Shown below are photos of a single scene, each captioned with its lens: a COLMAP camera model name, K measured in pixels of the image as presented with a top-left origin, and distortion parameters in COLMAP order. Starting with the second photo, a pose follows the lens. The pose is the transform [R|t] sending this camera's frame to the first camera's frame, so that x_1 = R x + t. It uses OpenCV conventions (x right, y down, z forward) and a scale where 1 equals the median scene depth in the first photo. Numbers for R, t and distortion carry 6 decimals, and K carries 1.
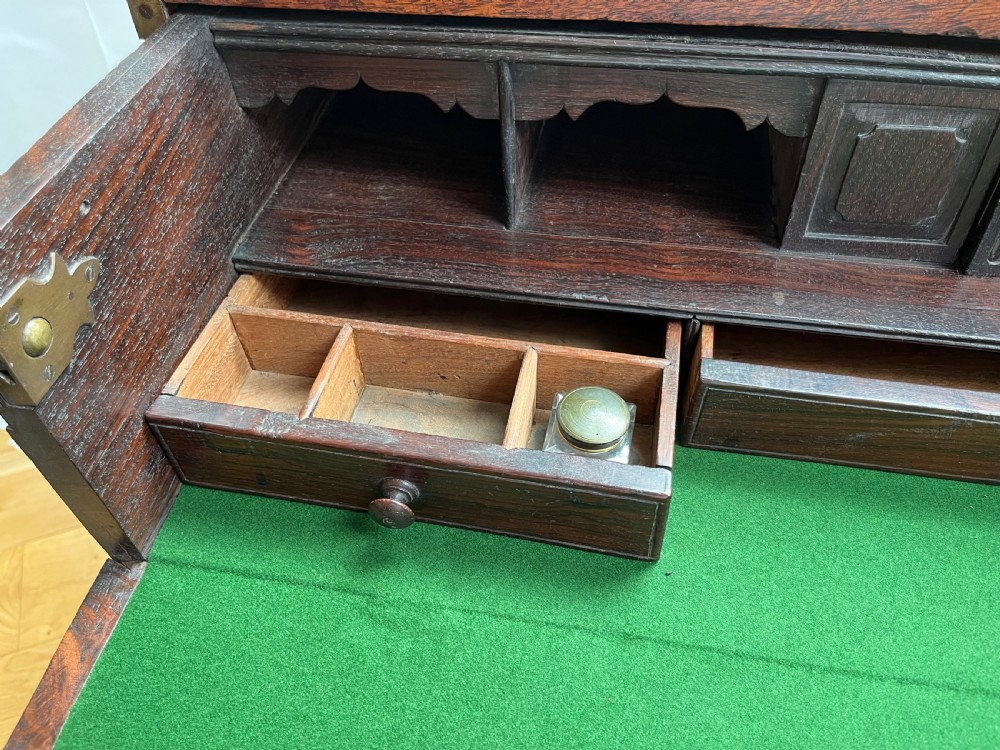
lens RADIAL K [[779.9, 0, 506.4], [0, 779.9, 383.3], [0, 0, 1]] dist [0.055826, -0.103725]
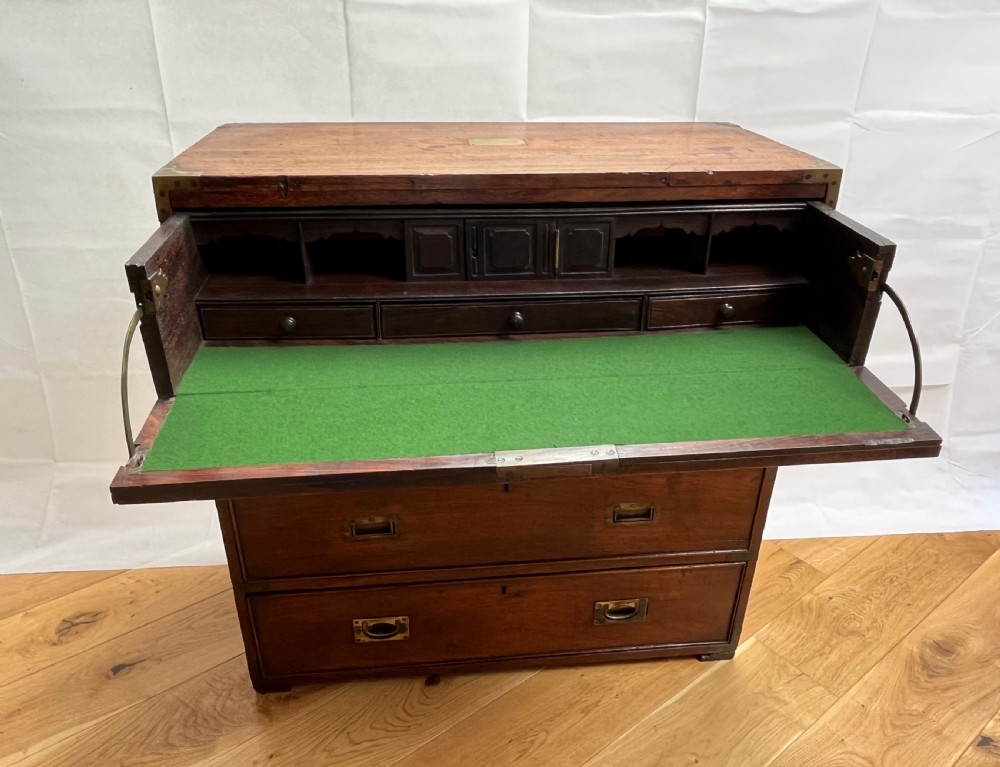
lens RADIAL K [[739.6, 0, 502.0], [0, 739.6, 375.3], [0, 0, 1]] dist [-0.000255, 0.003747]
pose [[0.955439, -0.092294, 0.280388, -0.101958], [0.176793, 0.939577, -0.293155, 1.037039], [-0.236390, 0.329662, 0.914026, -1.465764]]
